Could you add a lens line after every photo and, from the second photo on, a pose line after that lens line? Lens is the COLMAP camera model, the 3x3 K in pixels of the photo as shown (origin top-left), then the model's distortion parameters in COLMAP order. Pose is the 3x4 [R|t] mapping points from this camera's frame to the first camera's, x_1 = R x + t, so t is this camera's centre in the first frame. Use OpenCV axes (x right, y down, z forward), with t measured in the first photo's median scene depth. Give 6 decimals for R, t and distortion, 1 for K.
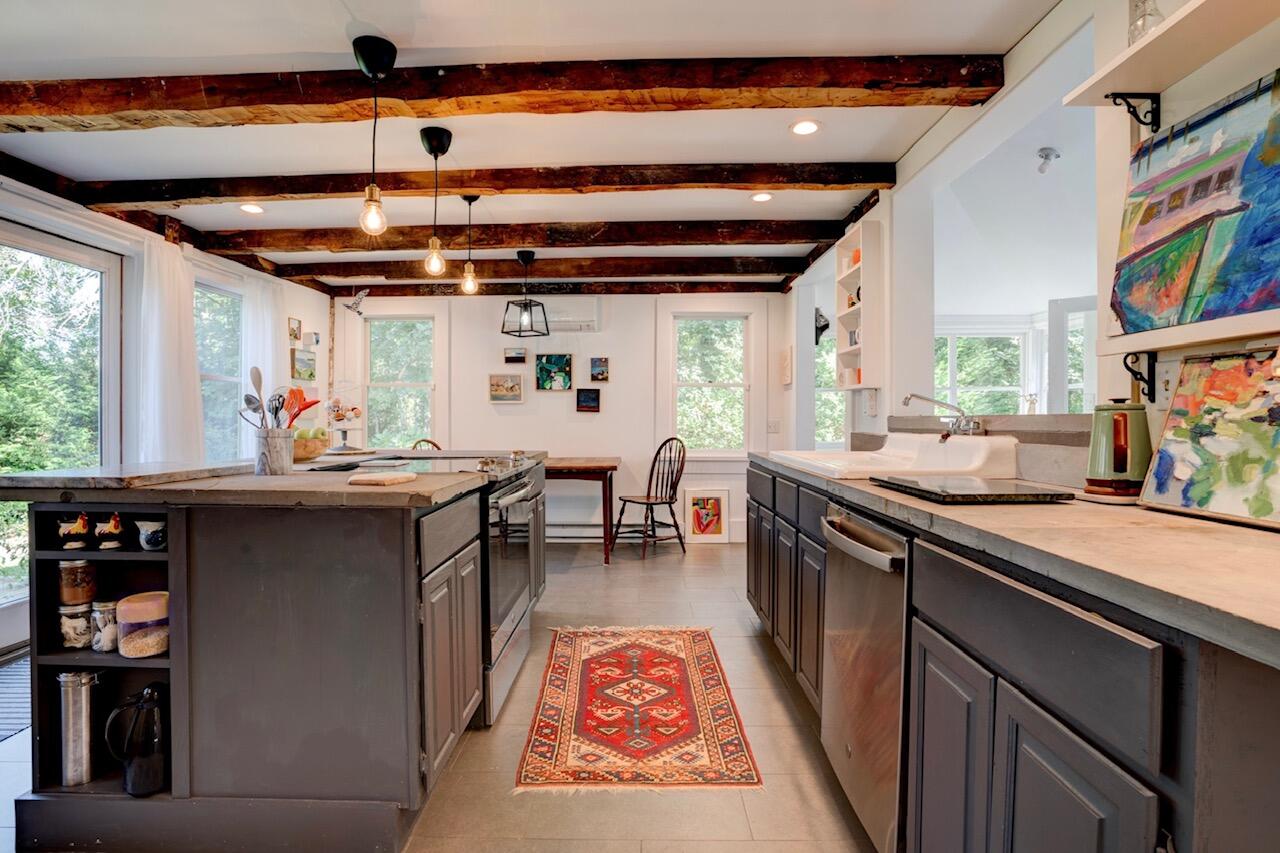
lens RADIAL K [[633.5, 0, 615.7], [0, 633.5, 422.9], [0, 0, 1]] dist [-0.025726, 0.000356]
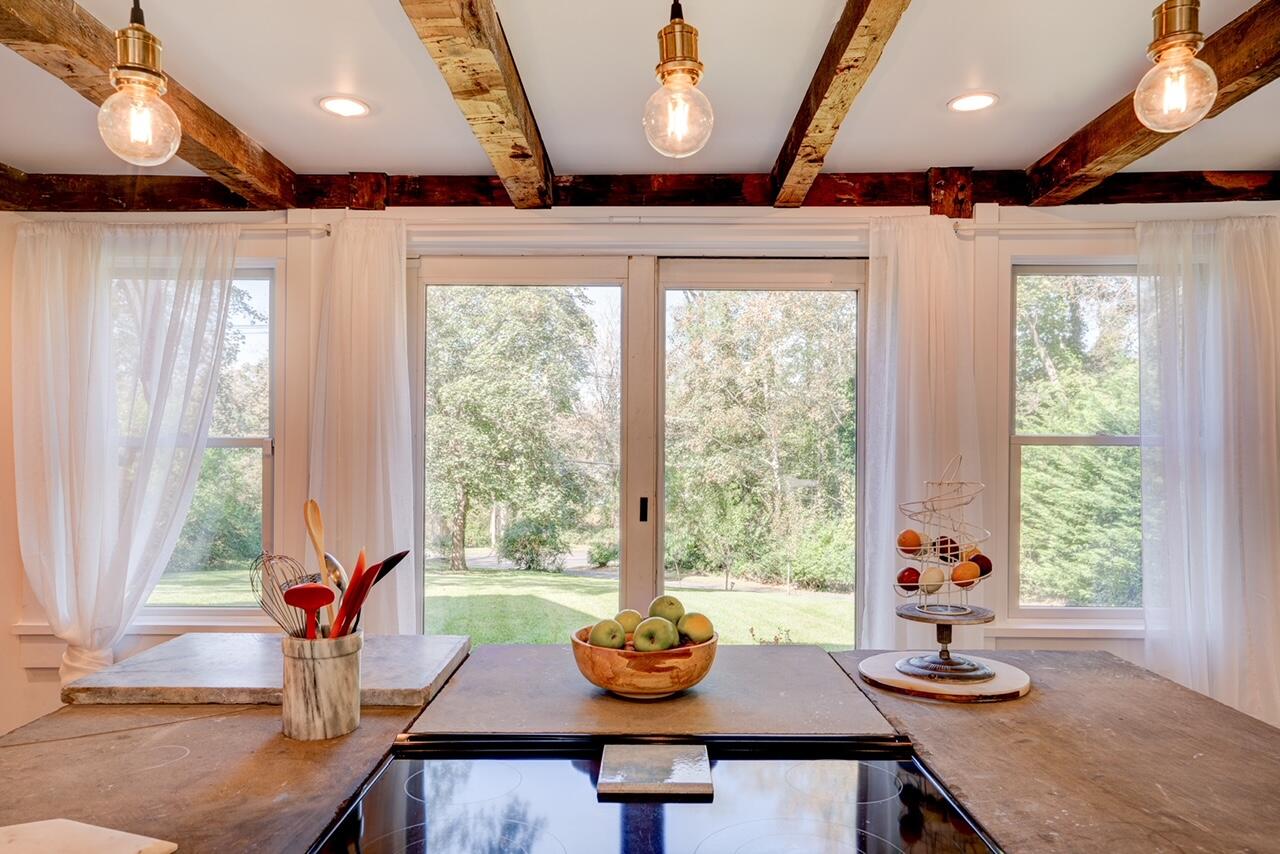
lens RADIAL K [[854.9, 0, 640.0], [0, 854.9, 427.0], [0, 0, 1]] dist [0.001757, 0.001400]
pose [[0.033368, -0.019131, -0.999260, 0.069106], [-0.009789, 0.999763, -0.019468, -0.094081], [0.999395, 0.010432, 0.033173, 0.873776]]
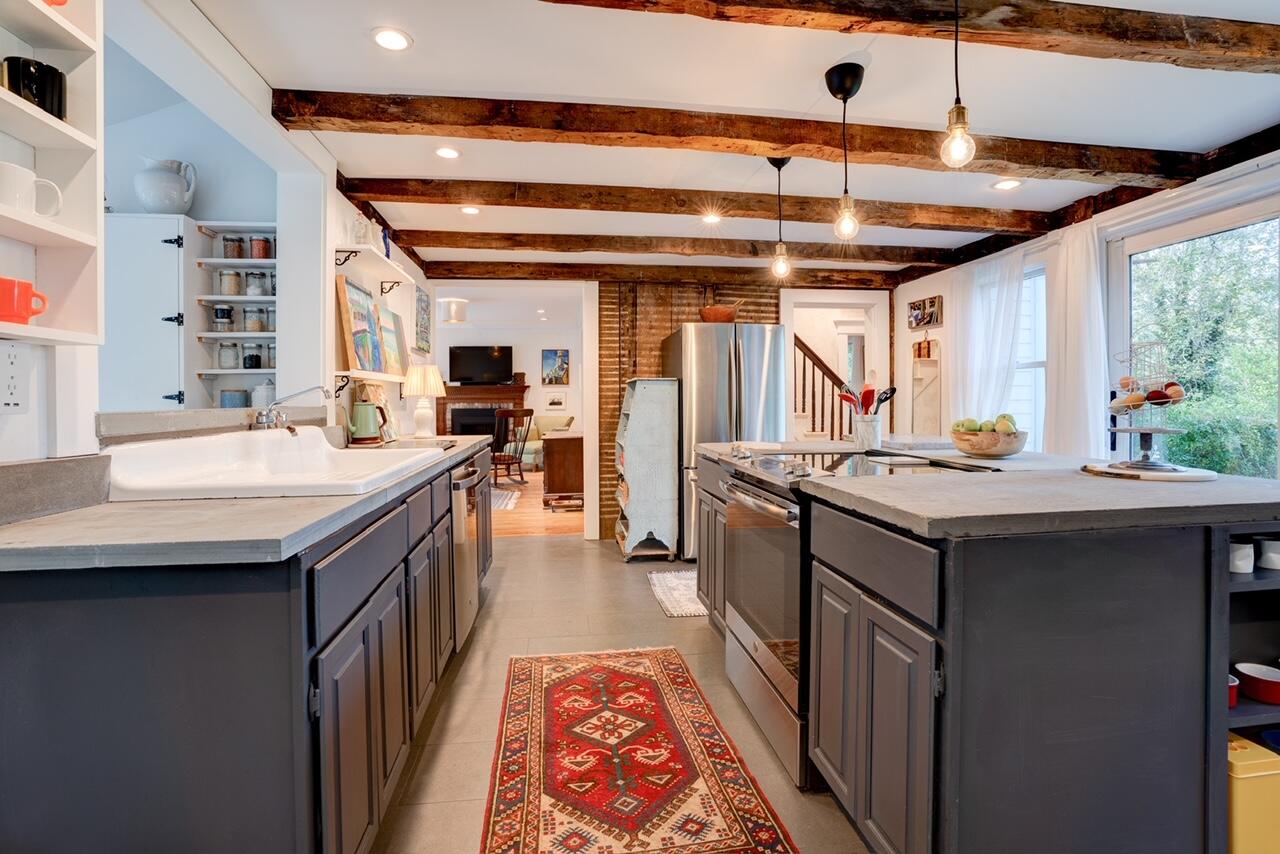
lens RADIAL K [[573.7, 0, 640.0], [0, 573.7, 427.0], [0, 0, 1]] dist [-0.033535, 0.000061]
pose [[-0.984337, 0.009239, -0.176053, 0.108048], [-0.000307, 0.998535, 0.054117, -0.021944], [0.176295, 0.053324, -0.982892, 1.523775]]
